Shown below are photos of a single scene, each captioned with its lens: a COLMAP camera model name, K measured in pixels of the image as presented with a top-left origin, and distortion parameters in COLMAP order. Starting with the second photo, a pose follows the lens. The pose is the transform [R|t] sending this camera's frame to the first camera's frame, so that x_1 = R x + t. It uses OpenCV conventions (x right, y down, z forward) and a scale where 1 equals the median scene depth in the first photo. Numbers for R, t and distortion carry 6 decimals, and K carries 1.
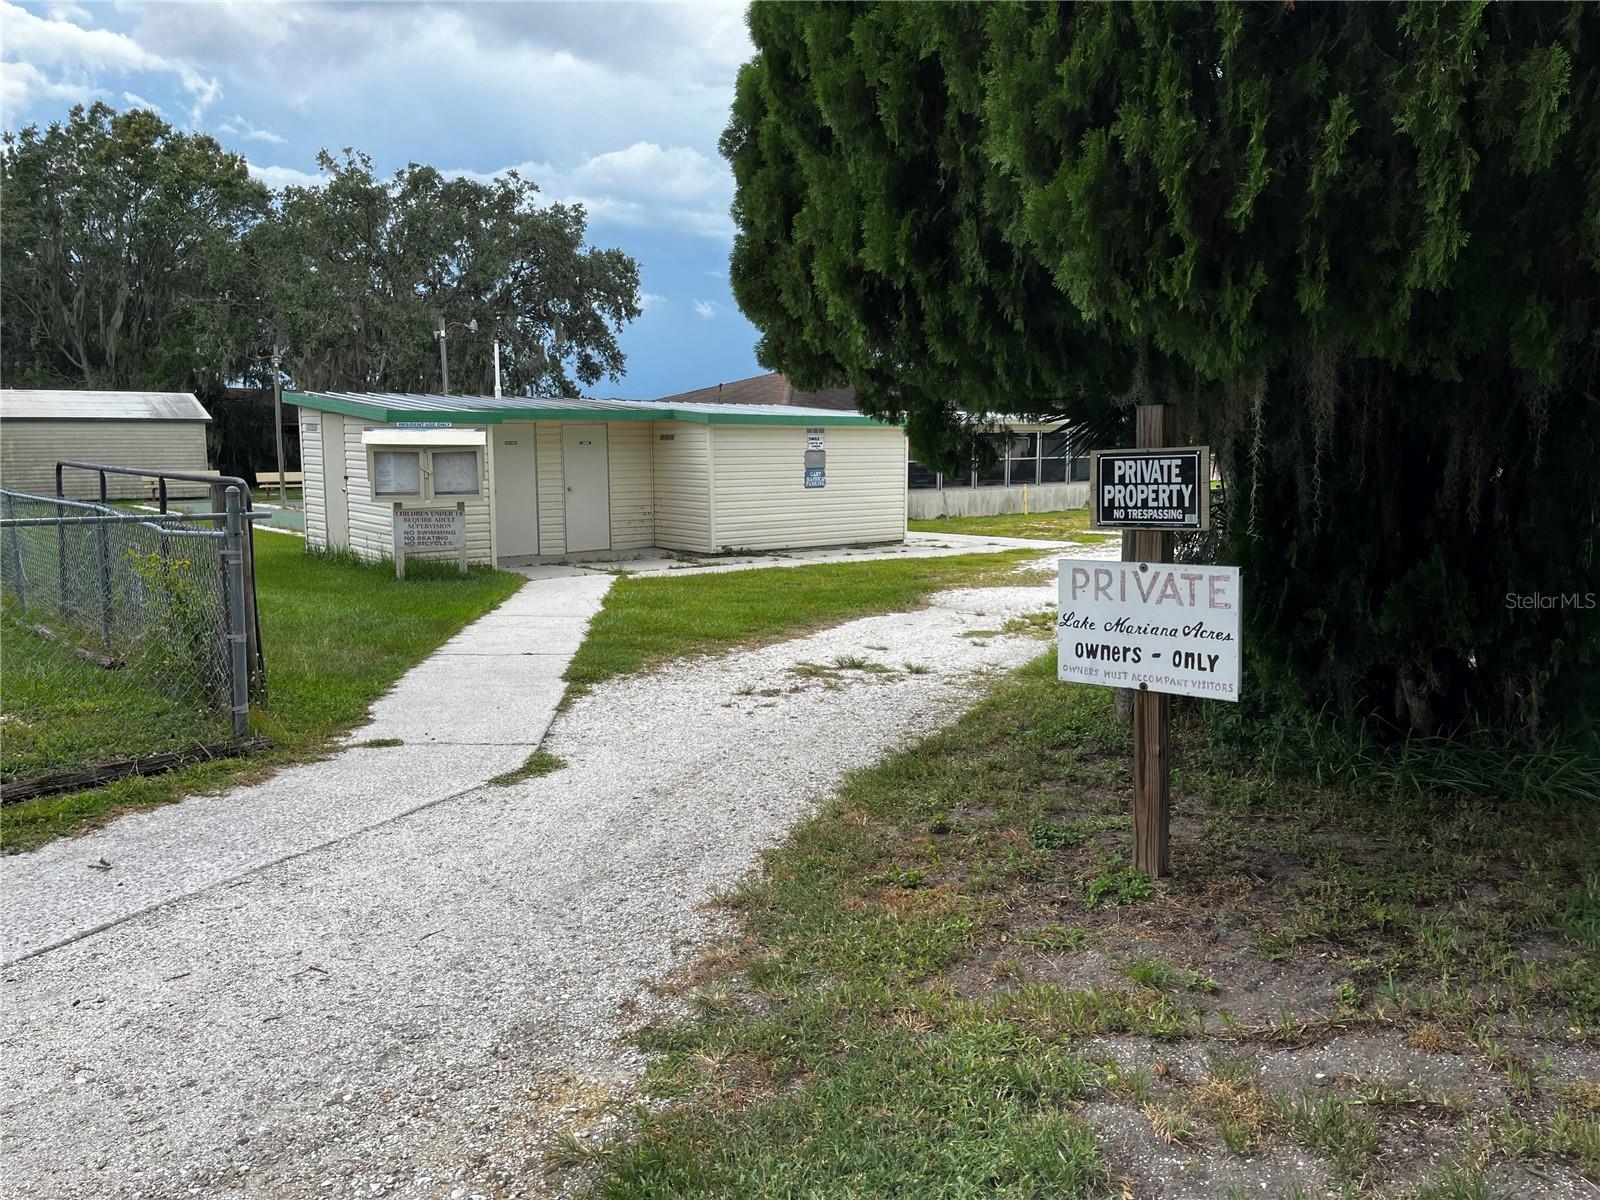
lens RADIAL K [[1196.9, 0, 827.4], [0, 1196.9, 602.3], [0, 0, 1]] dist [0.086402, -0.103406]
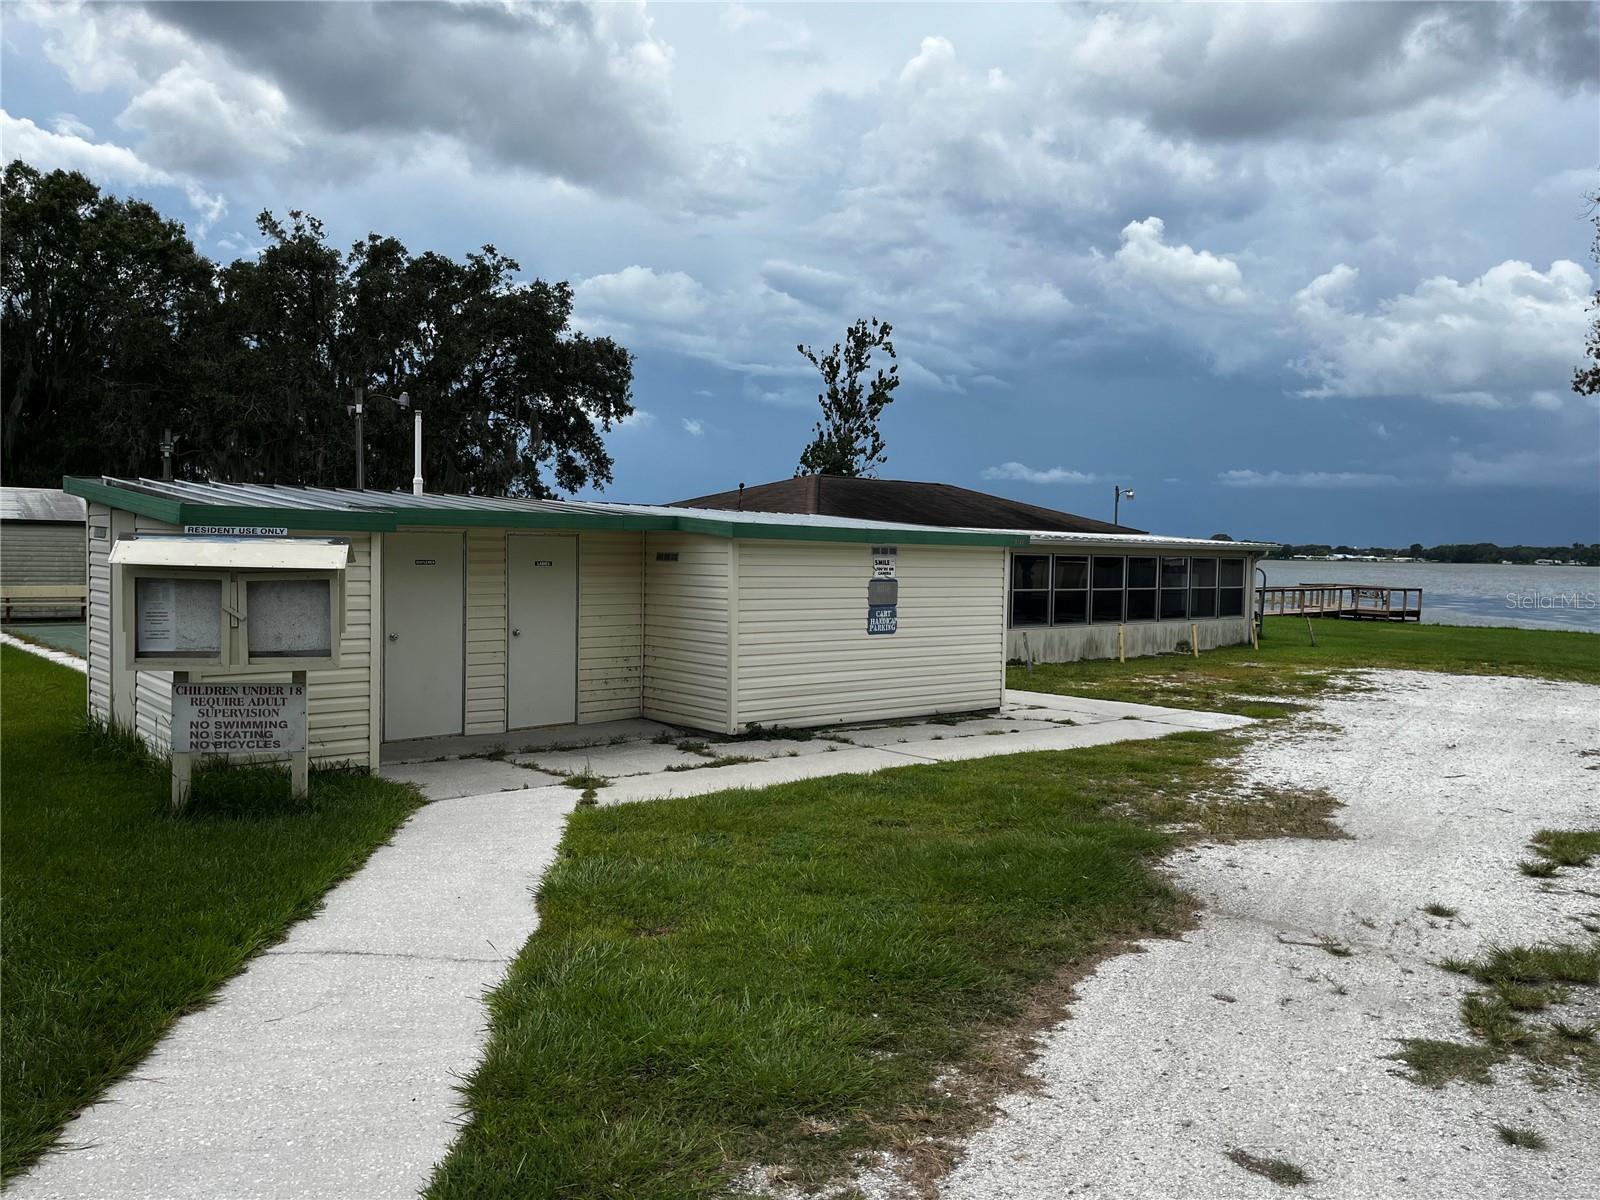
lens RADIAL K [[1196.9, 0, 827.4], [0, 1196.9, 602.3], [0, 0, 1]] dist [0.086402, -0.103406]
pose [[0.999705, 0.019694, 0.014201, -0.026765], [-0.018242, 0.995216, -0.095983, -0.024851], [-0.016023, 0.095696, 0.995282, 0.167803]]
